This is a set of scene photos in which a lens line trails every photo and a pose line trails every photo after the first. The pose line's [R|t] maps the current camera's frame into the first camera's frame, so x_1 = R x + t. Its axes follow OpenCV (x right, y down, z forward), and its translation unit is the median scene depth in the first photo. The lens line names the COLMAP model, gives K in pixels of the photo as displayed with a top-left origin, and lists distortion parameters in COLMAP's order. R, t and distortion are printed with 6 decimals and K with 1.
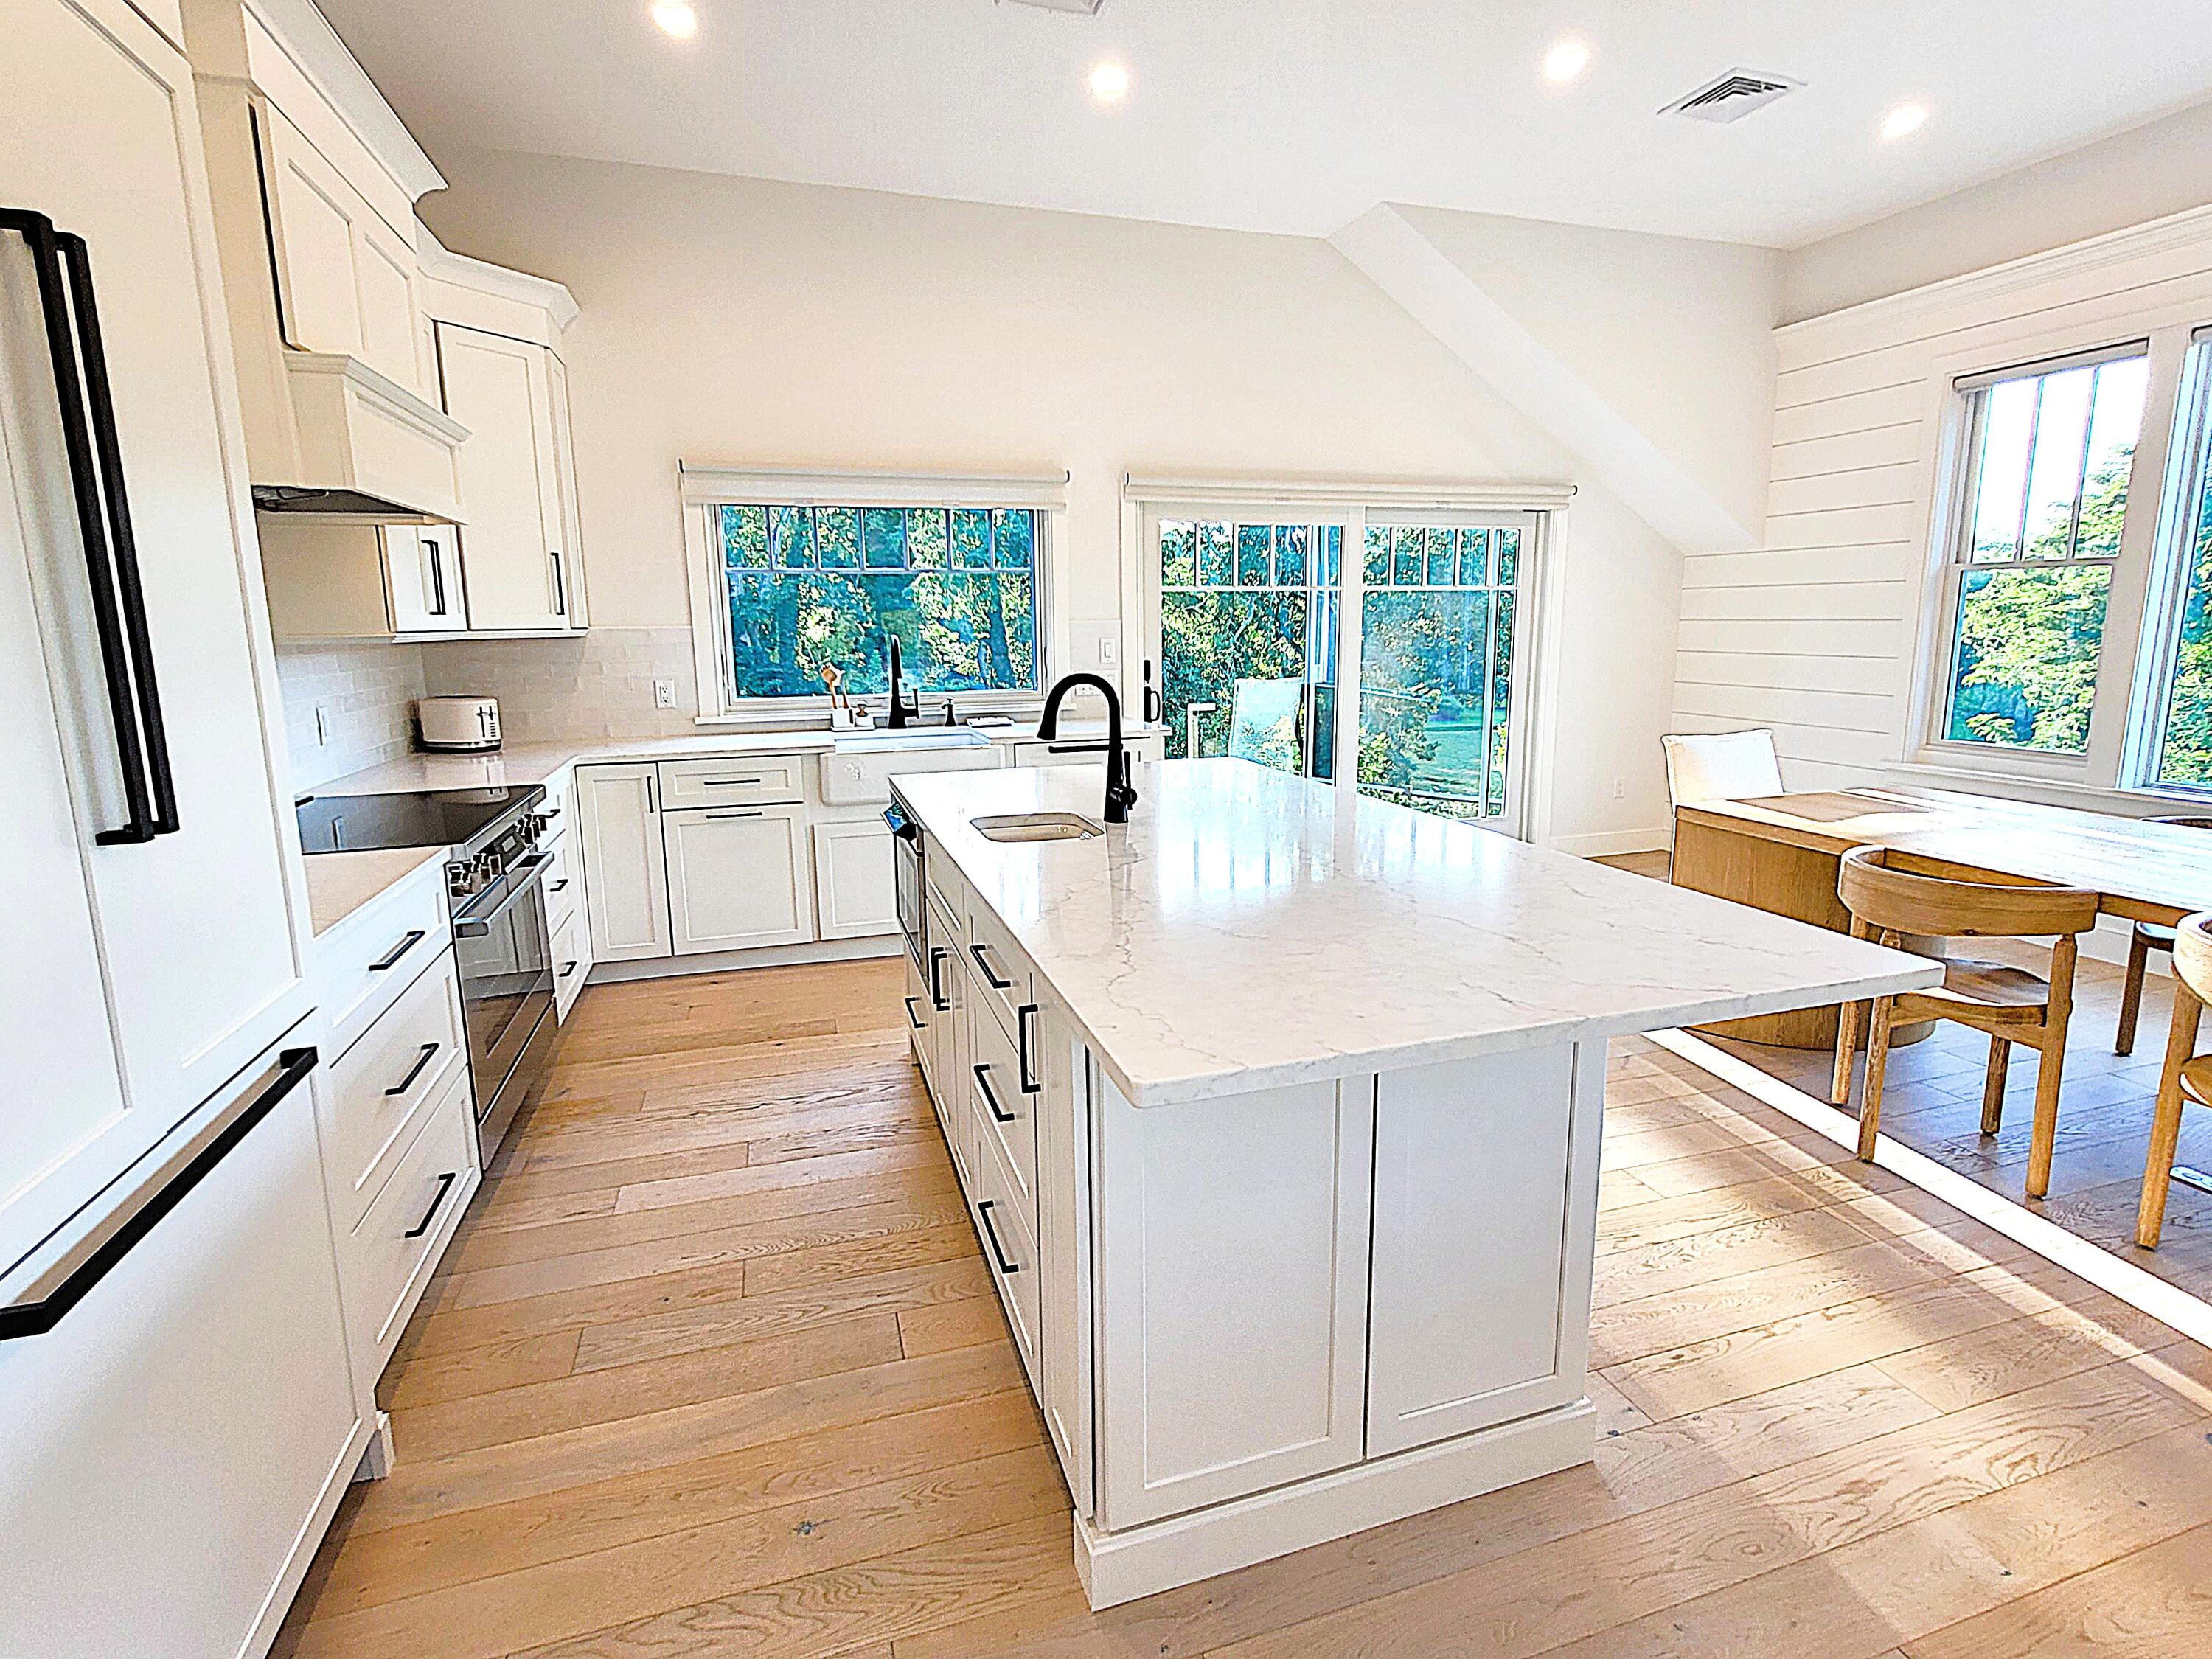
lens RADIAL K [[1073.9, 0, 1118.1], [0, 1073.9, 812.3], [0, 0, 1]] dist [0.001667, -0.000624]
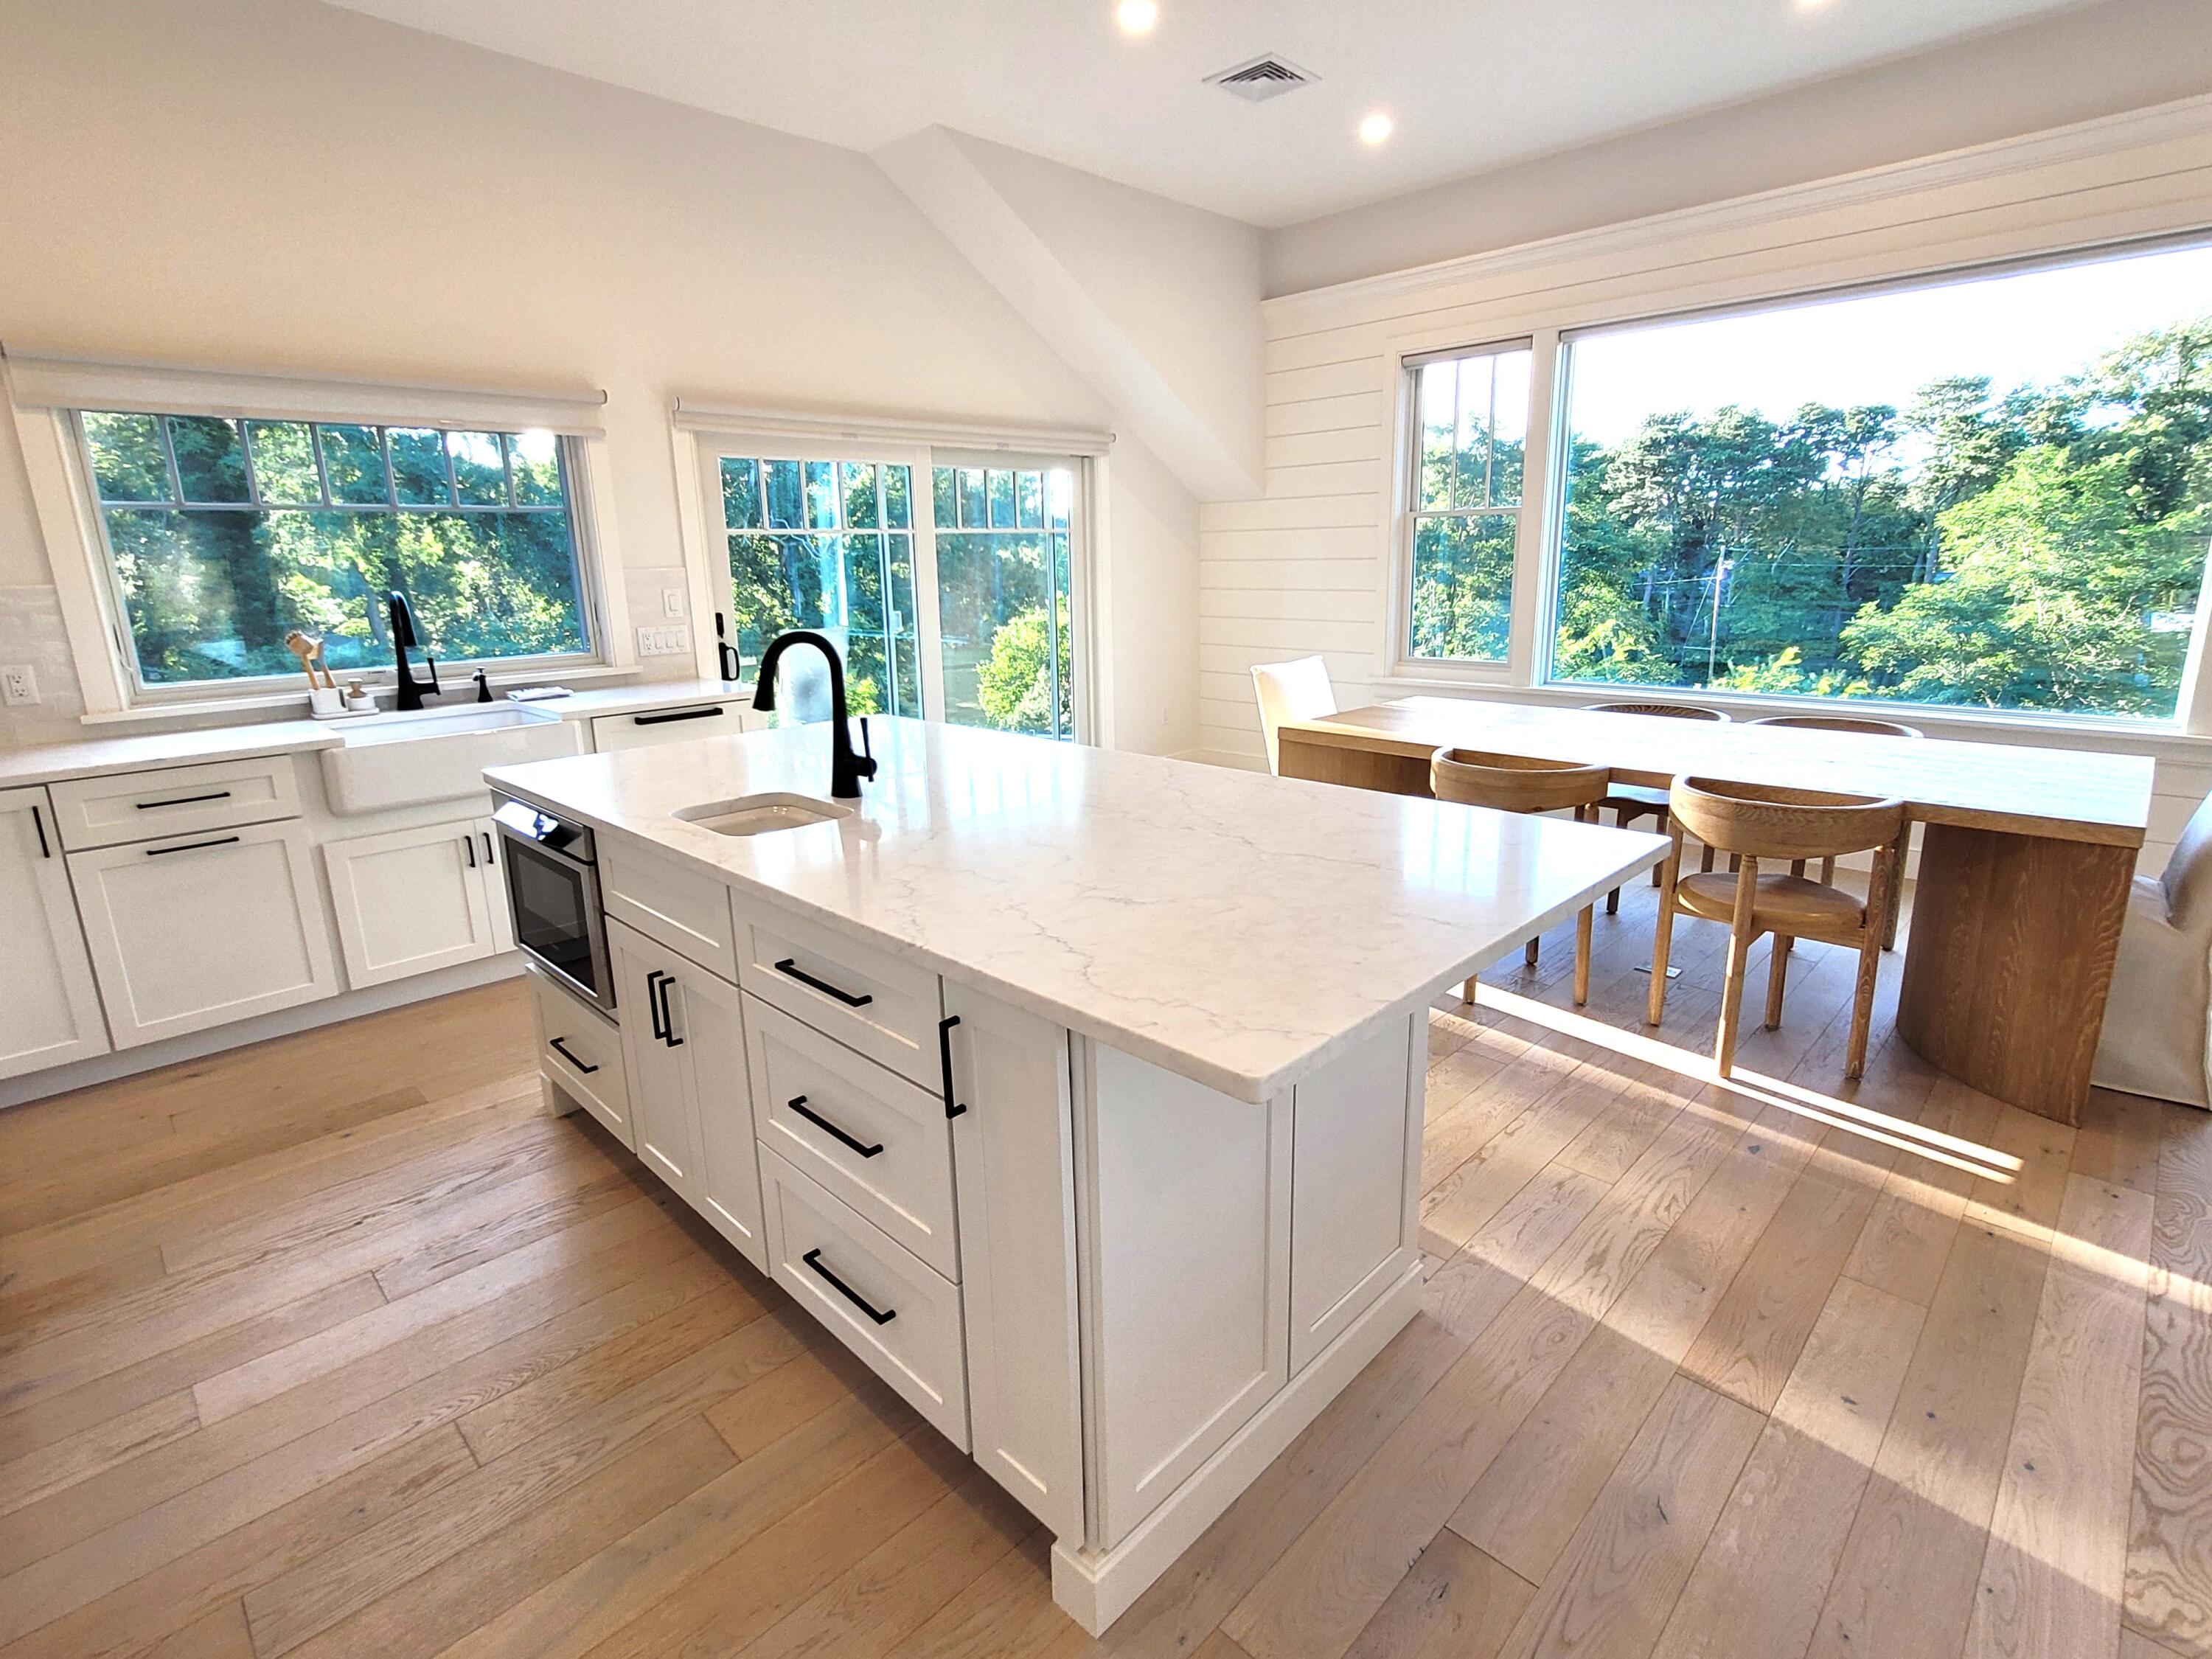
lens RADIAL K [[1073.9, 0, 1118.1], [0, 1073.9, 812.3], [0, 0, 1]] dist [0.001667, -0.000624]
pose [[0.884085, -0.117601, 0.452287, -0.129815], [0.094288, 0.992803, 0.073838, -0.014347], [-0.457715, -0.022634, 0.888811, 0.065123]]
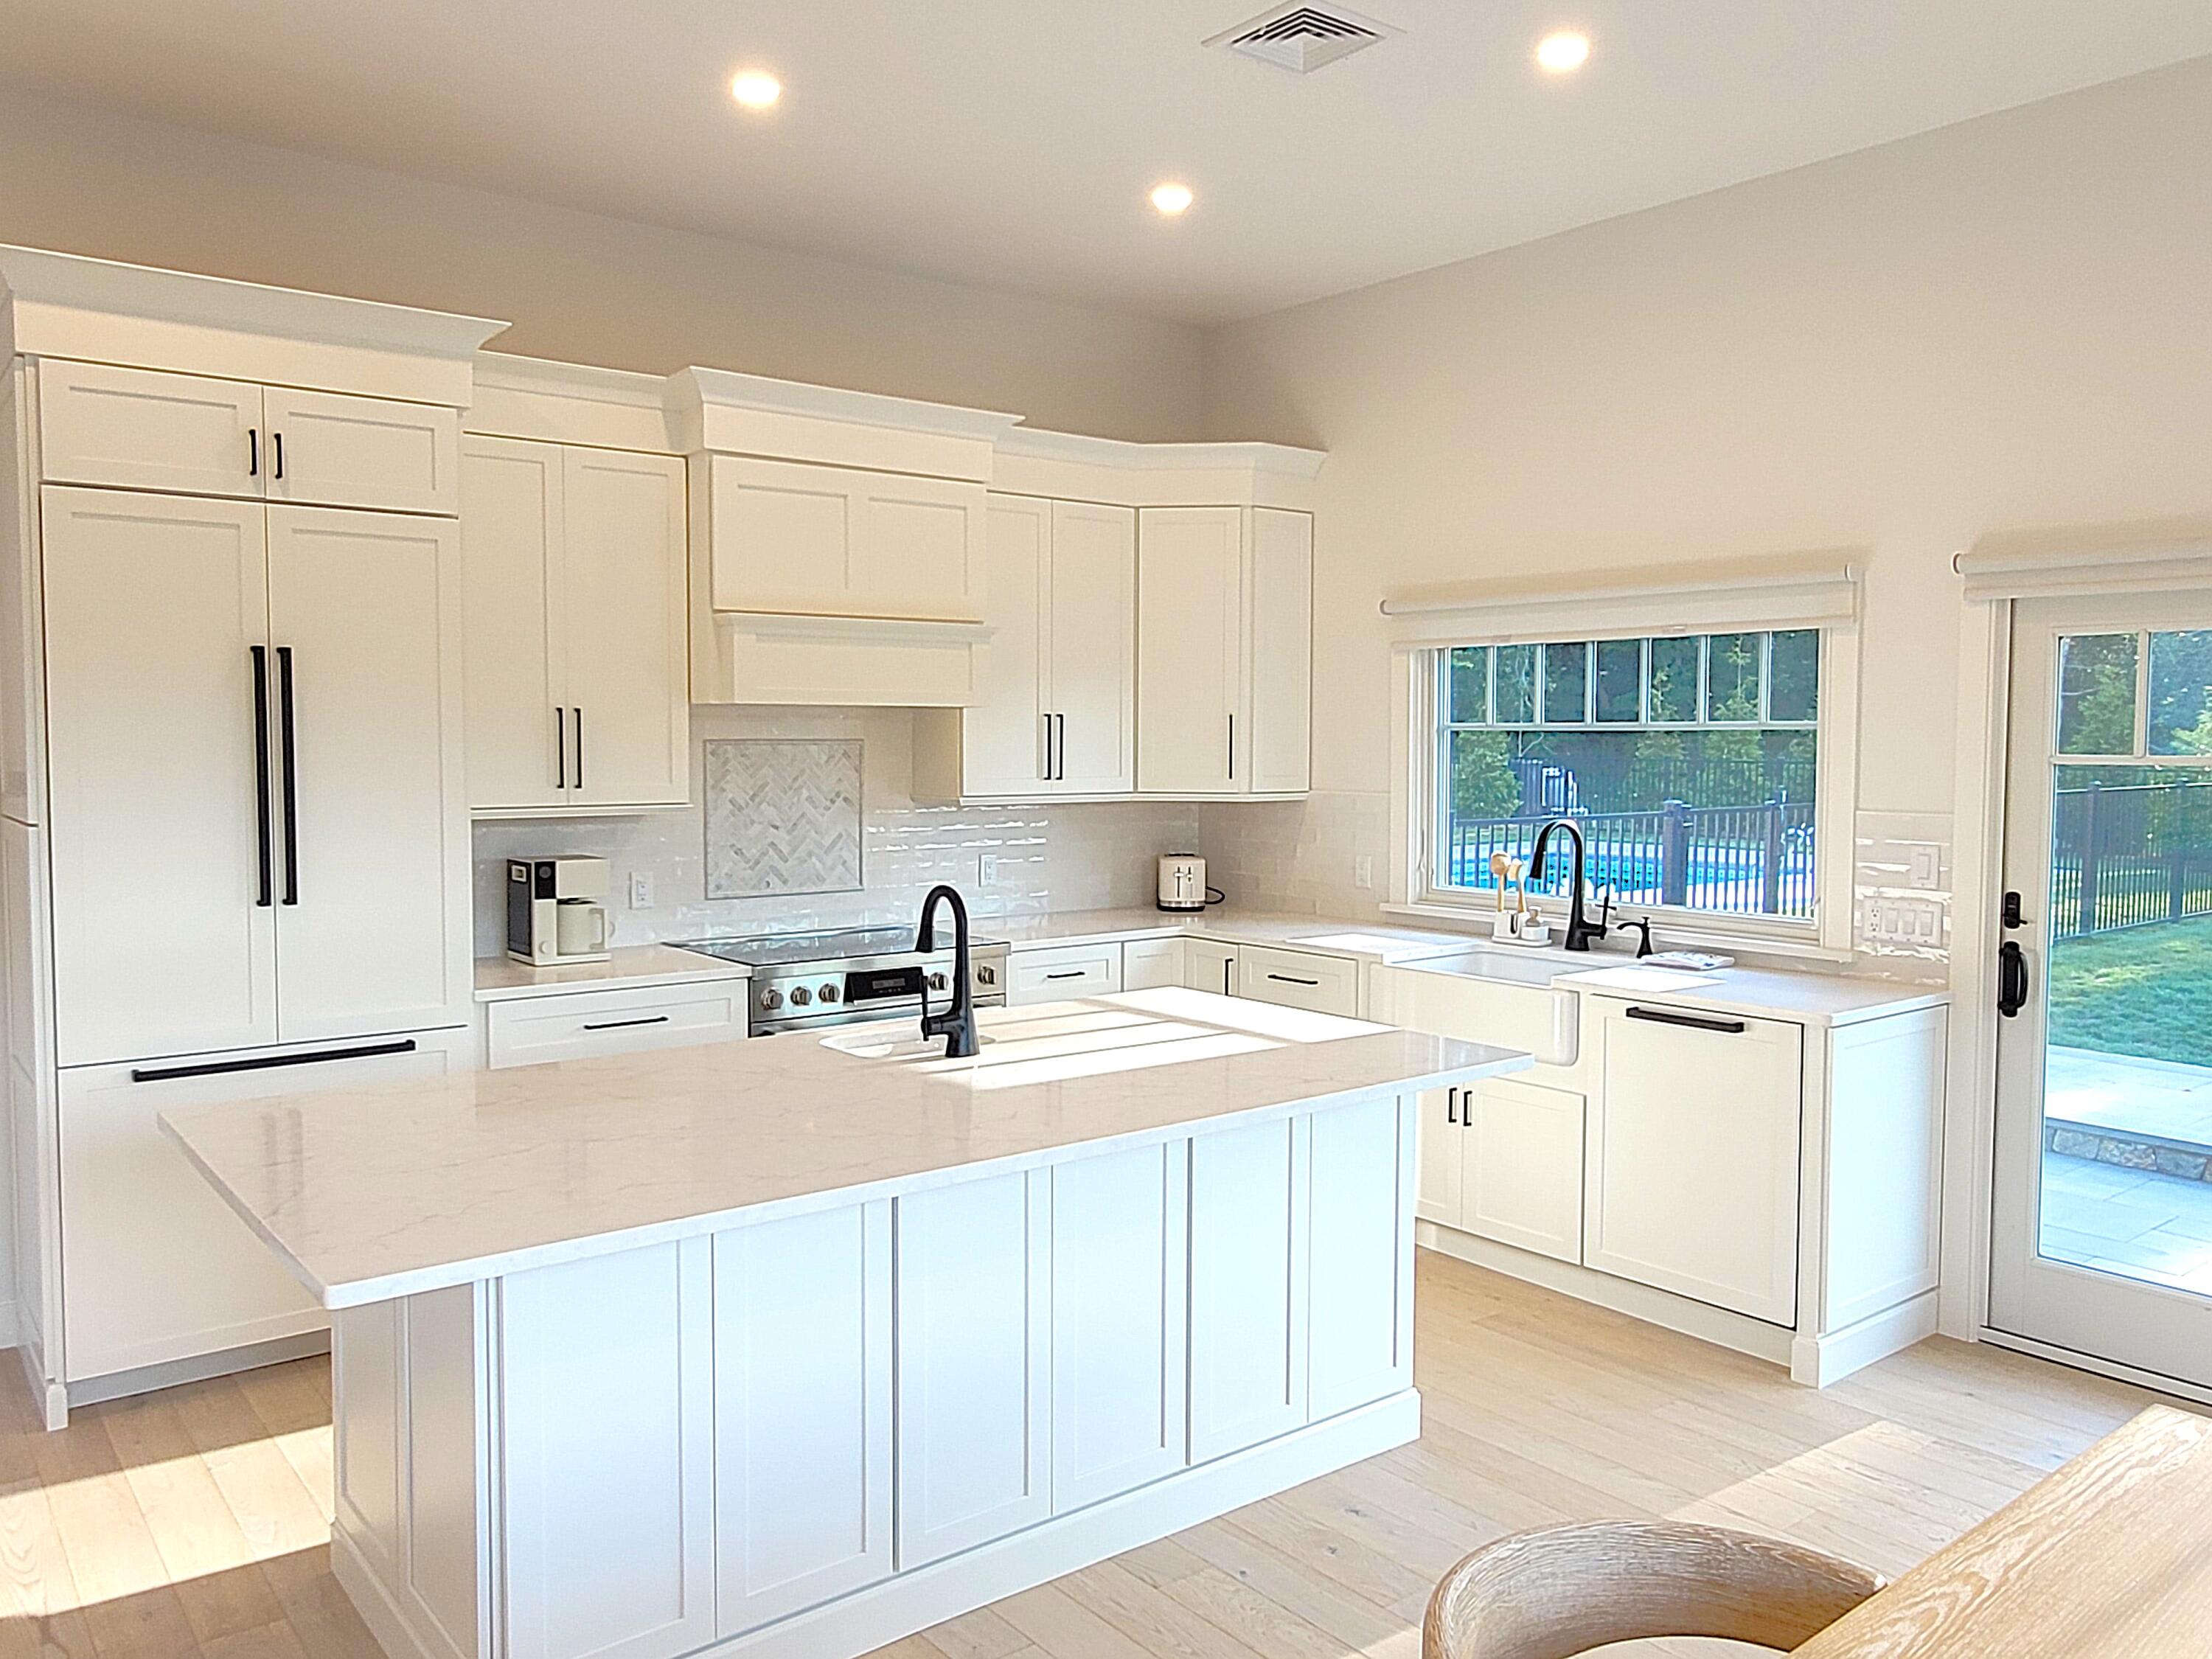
lens RADIAL K [[1646.4, 0, 1080.5], [0, 1646.4, 828.3], [0, 0, 1]] dist [-0.003687, 0.005578]
pose [[0.350162, 0.063833, -0.934512, 0.781563], [-0.173882, 0.984764, 0.002112, -0.118794], [0.920408, 0.161755, 0.355926, 0.362199]]
